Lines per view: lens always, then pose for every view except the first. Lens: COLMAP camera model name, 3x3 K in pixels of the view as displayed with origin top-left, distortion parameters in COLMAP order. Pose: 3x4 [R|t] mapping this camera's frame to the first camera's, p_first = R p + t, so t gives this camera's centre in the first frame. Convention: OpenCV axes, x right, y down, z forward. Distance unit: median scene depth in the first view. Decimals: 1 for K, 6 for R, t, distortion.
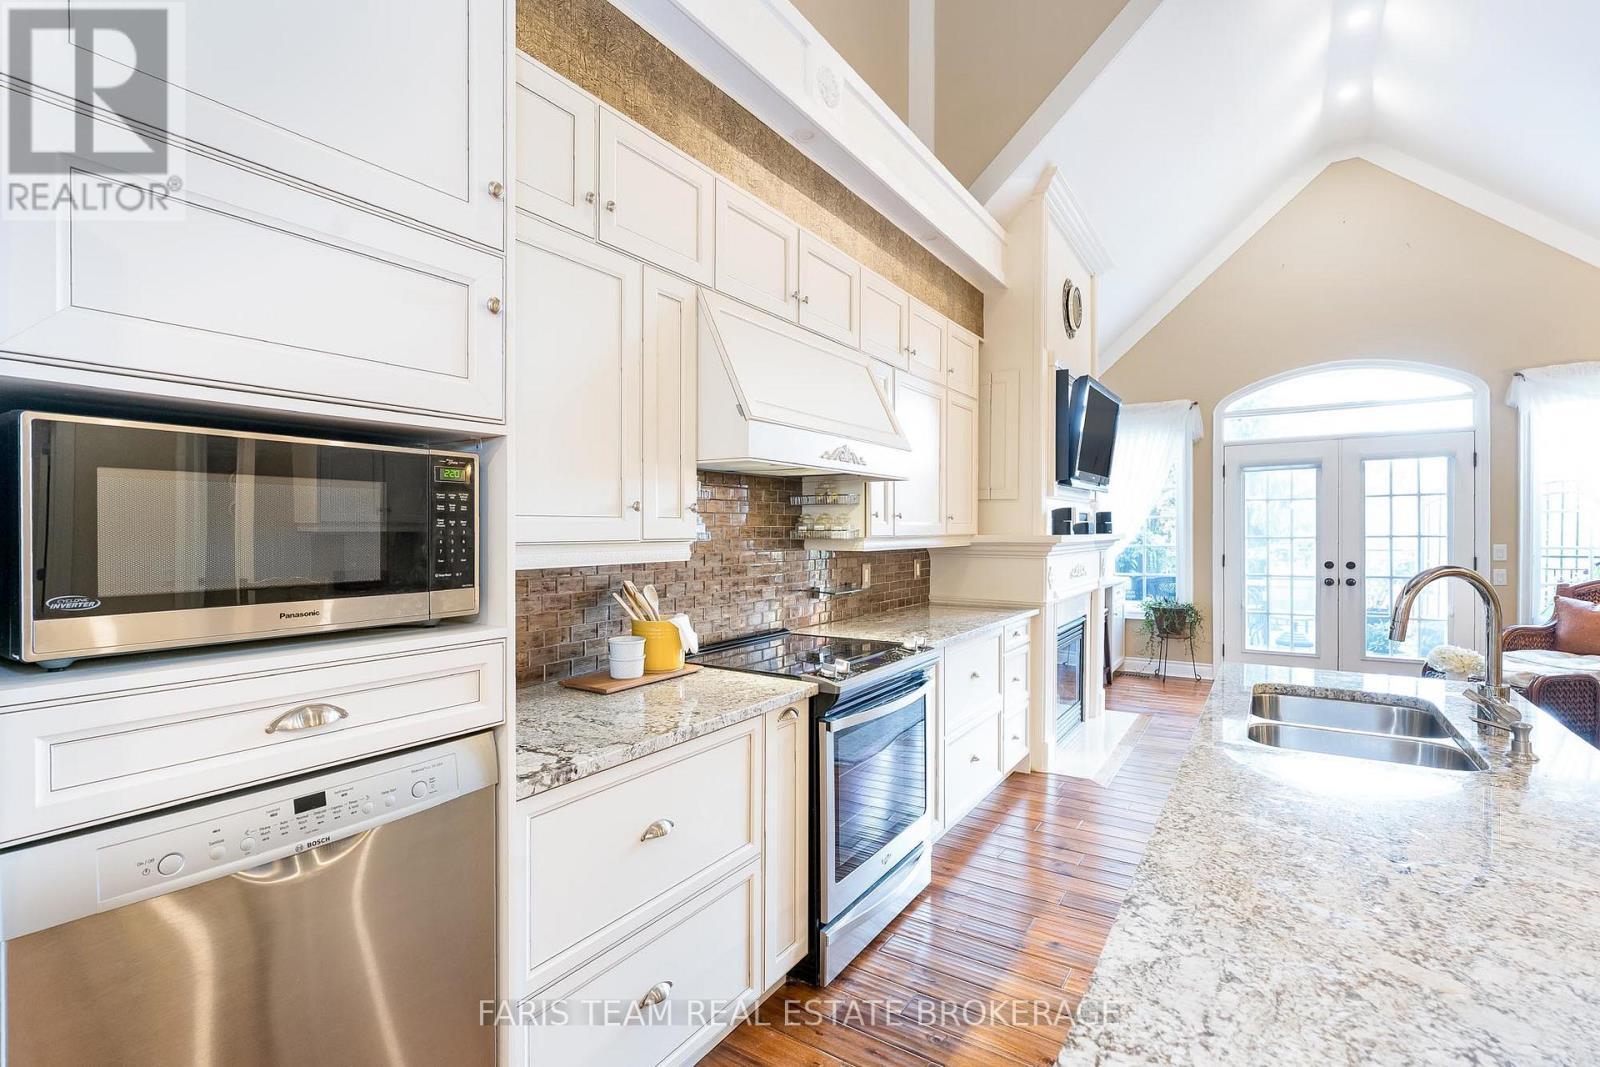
lens RADIAL K [[740.5, 0, 800.7], [0, 740.5, 529.0], [0, 0, 1]] dist [-0.001109, 0.000882]
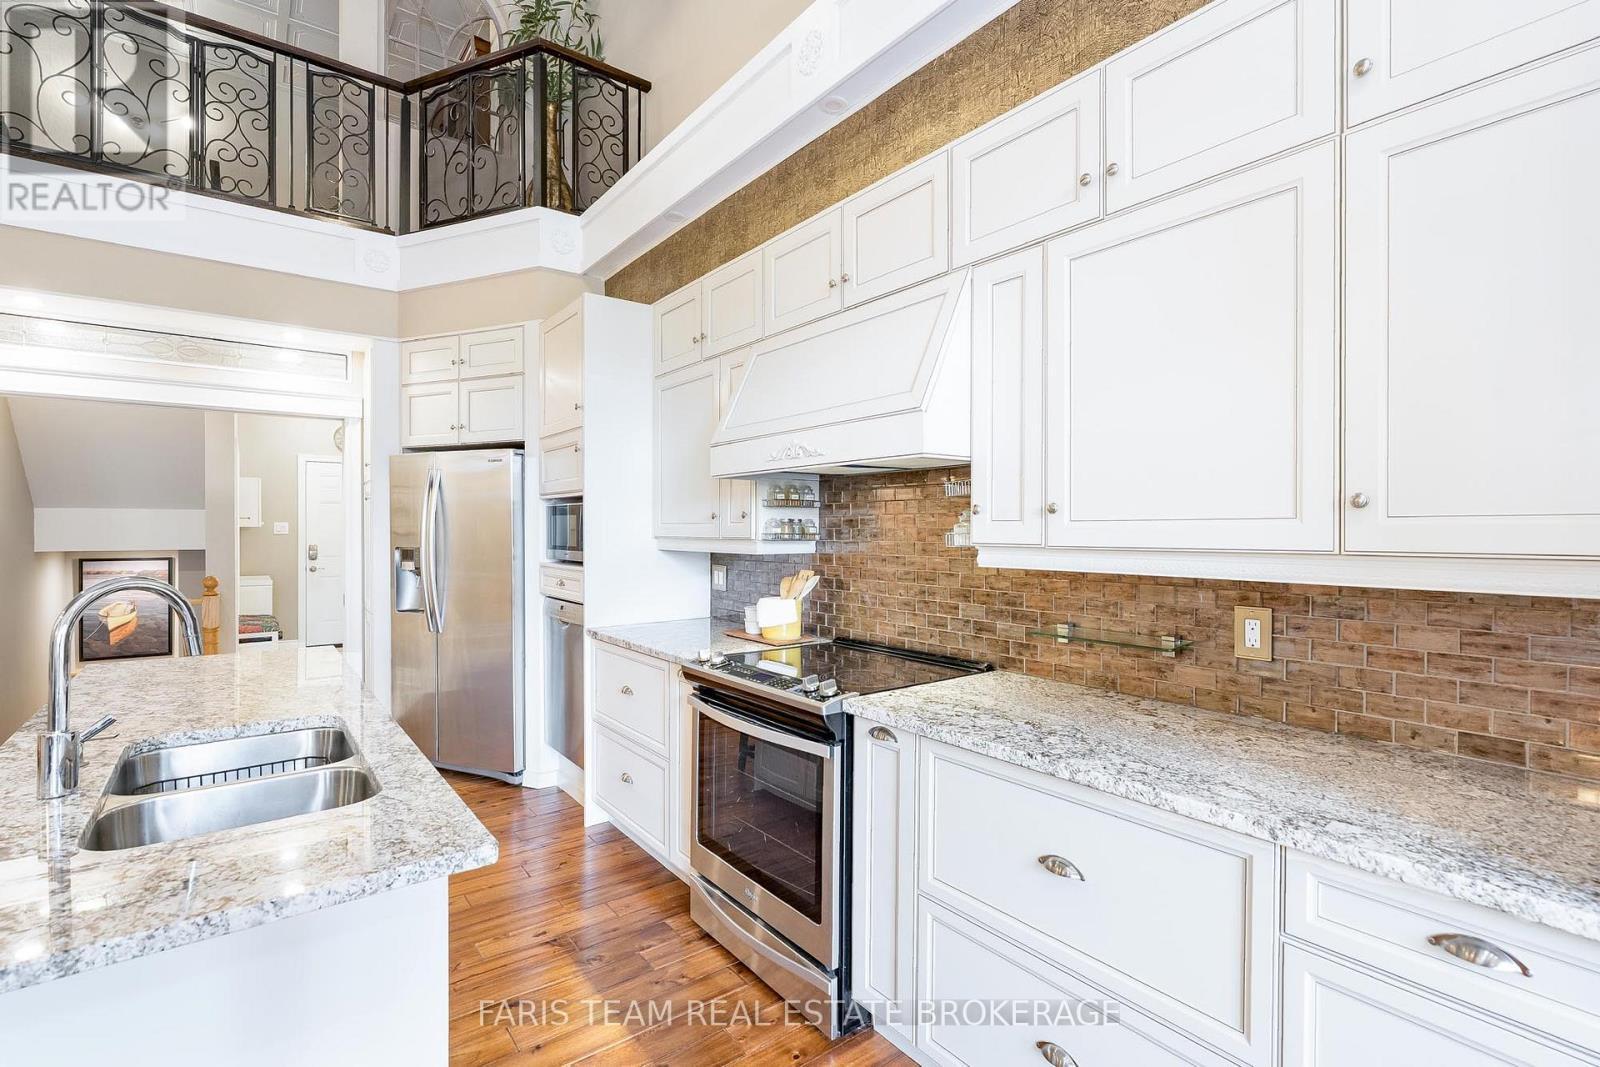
lens RADIAL K [[740.5, 0, 800.7], [0, 740.5, 529.0], [0, 0, 1]] dist [-0.001109, 0.000882]
pose [[-0.322297, 0.002958, -0.946634, 1.201185], [0.000594, 0.999996, 0.002922, -0.009477], [0.946638, 0.000379, -0.322297, 1.682234]]
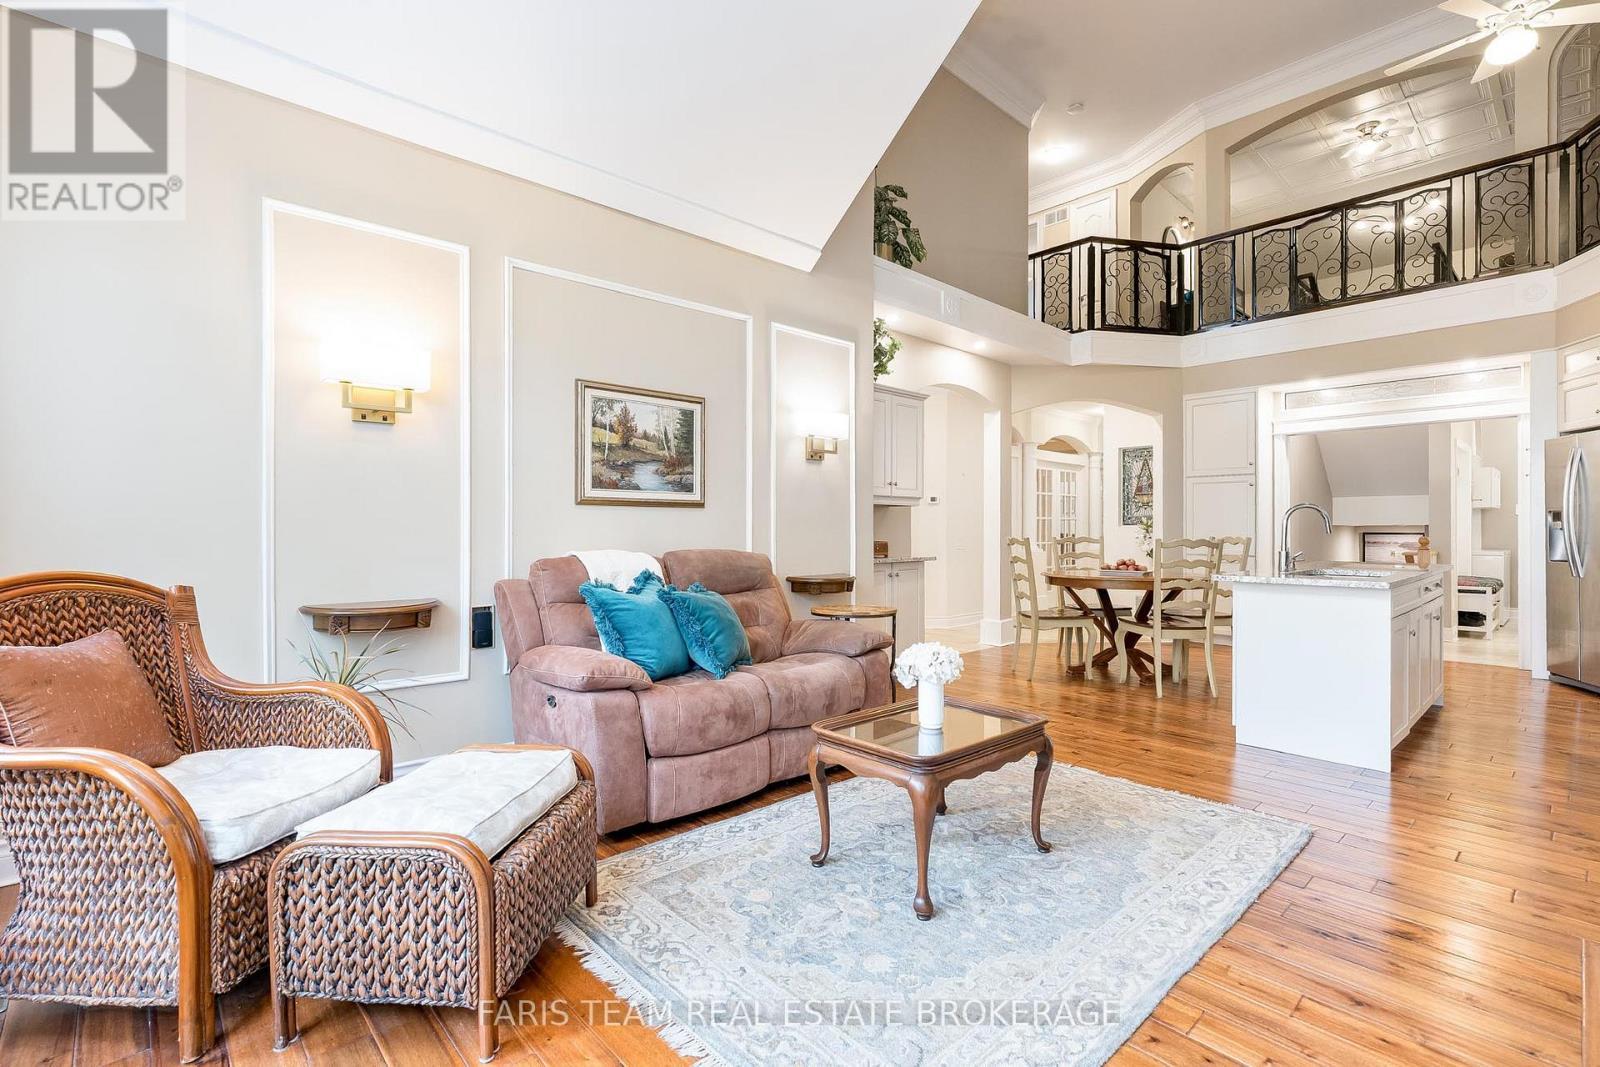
lens RADIAL K [[740.5, 0, 800.7], [0, 740.5, 529.0], [0, 0, 1]] dist [-0.001109, 0.000882]
pose [[-0.974647, 0.002172, 0.223737, 1.652713], [0.002027, 0.999998, -0.000877, 0.110671], [-0.223739, -0.000402, -0.974649, 3.205998]]
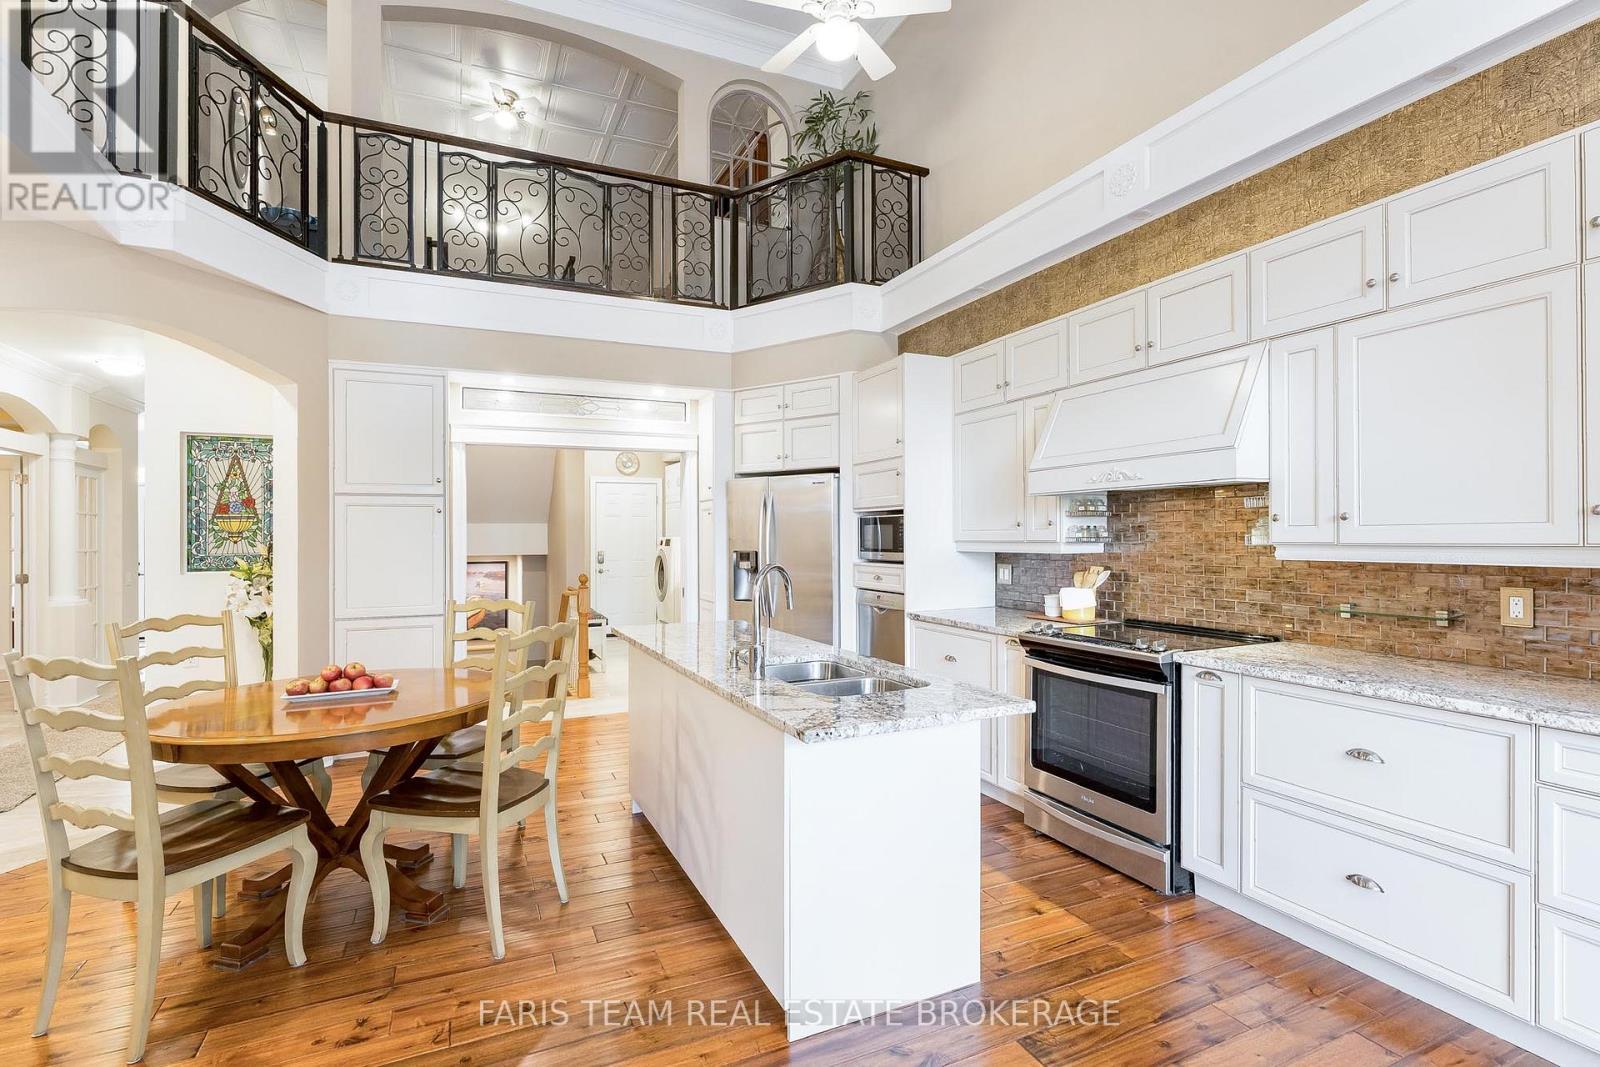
lens RADIAL K [[750.9, 0, 795.9], [0, 750.9, 534.3], [0, 0, 1]] dist [0.000565, 0.001440]
pose [[-0.524312, 0.005398, -0.851509, 1.835846], [0.010310, 0.999947, -0.000009, -0.010938], [0.851464, -0.008783, -0.524340, 1.555441]]
